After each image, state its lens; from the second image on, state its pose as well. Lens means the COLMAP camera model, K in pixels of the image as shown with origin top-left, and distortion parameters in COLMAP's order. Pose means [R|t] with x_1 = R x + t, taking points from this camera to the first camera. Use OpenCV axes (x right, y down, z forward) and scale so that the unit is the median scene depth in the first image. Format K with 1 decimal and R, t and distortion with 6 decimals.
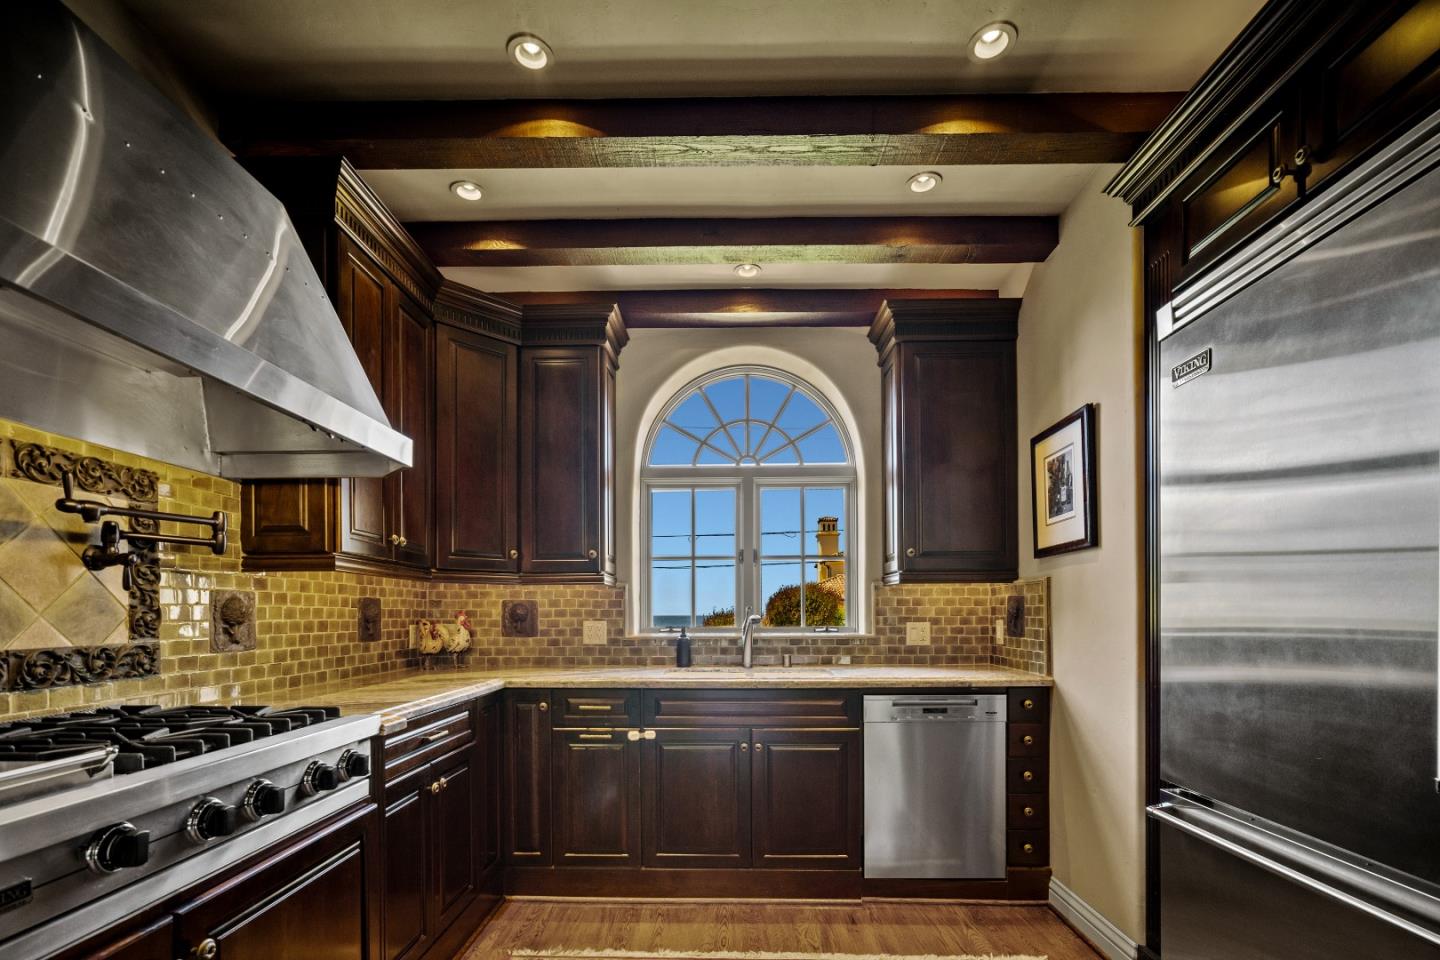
lens RADIAL K [[659.5, 0, 714.1], [0, 659.5, 616.0], [0, 0, 1]] dist [-0.002119, 0.000459]
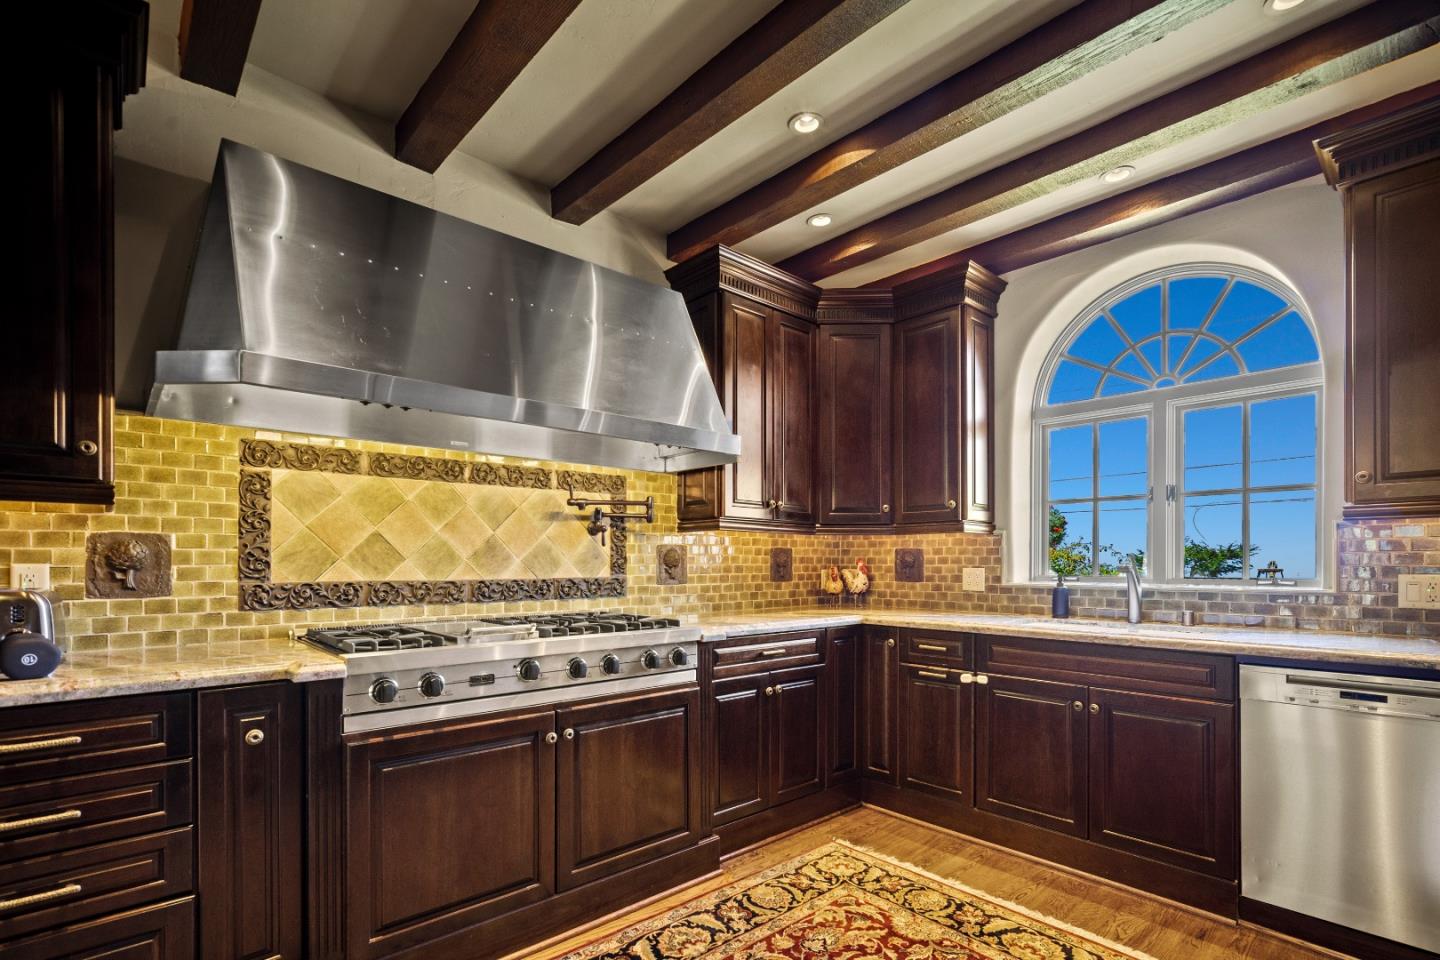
lens RADIAL K [[682.1, 0, 716.9], [0, 682.1, 562.5], [0, 0, 1]] dist [0.002014, 0.000744]
pose [[0.691736, 0.004255, -0.722138, 0.342075], [-0.005589, 0.999984, 0.000538, 0.000792], [0.722128, 0.003664, 0.691749, -0.022884]]
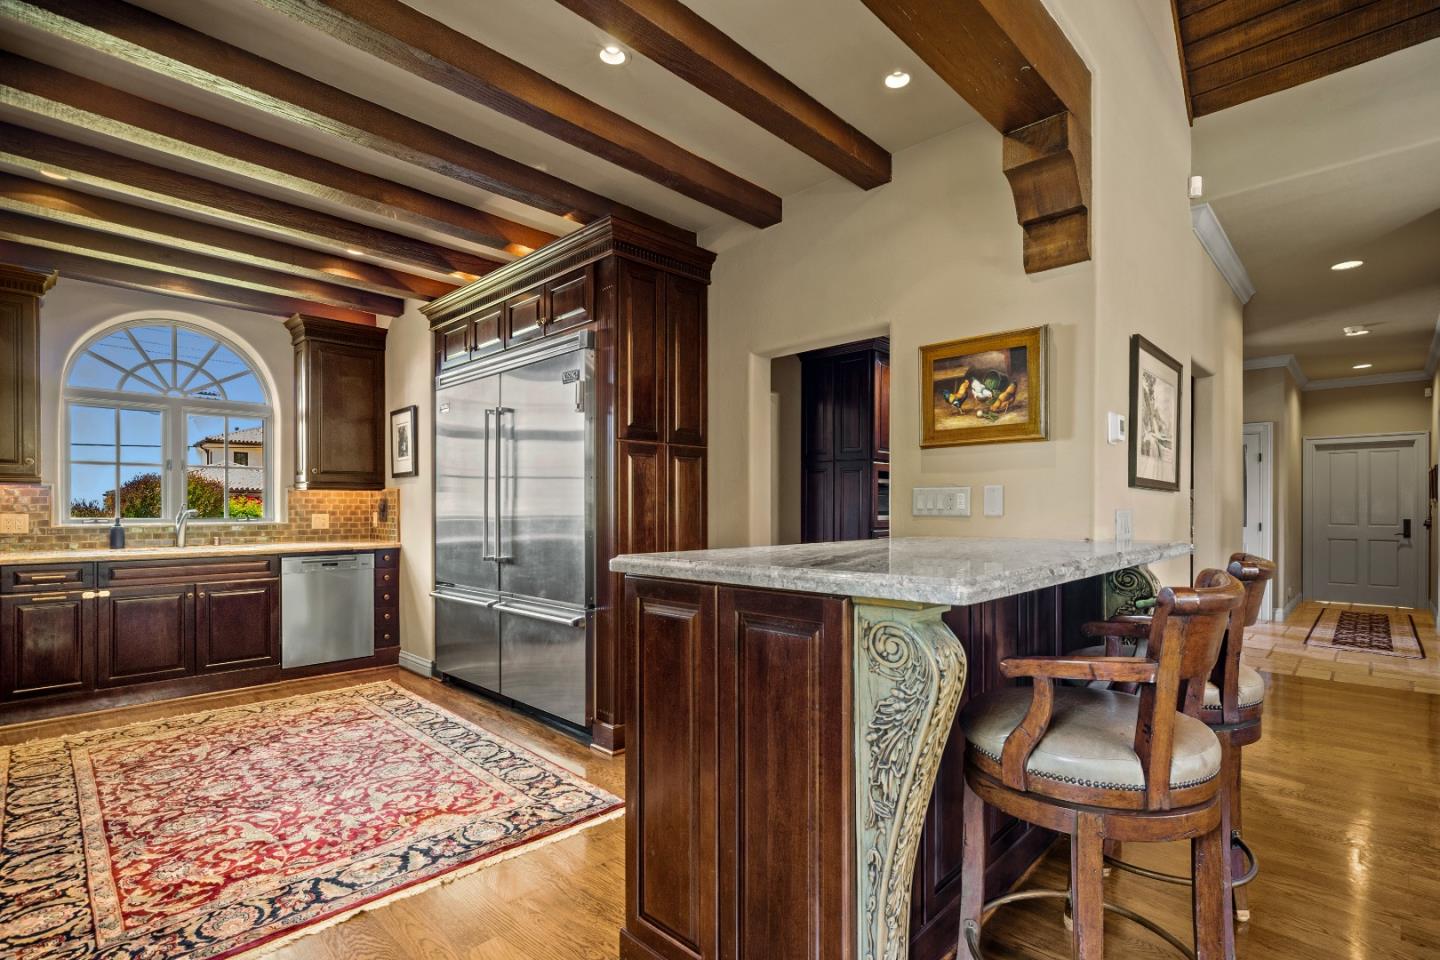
lens RADIAL K [[683.7, 0, 749.1], [0, 683.7, 506.4], [0, 0, 1]] dist [-0.002211, -0.000217]
pose [[0.660024, 0.003805, 0.751235, -0.255756], [0.001137, 0.999981, -0.006063, 0.002891], [-0.751243, 0.004856, 0.660007, -0.900514]]
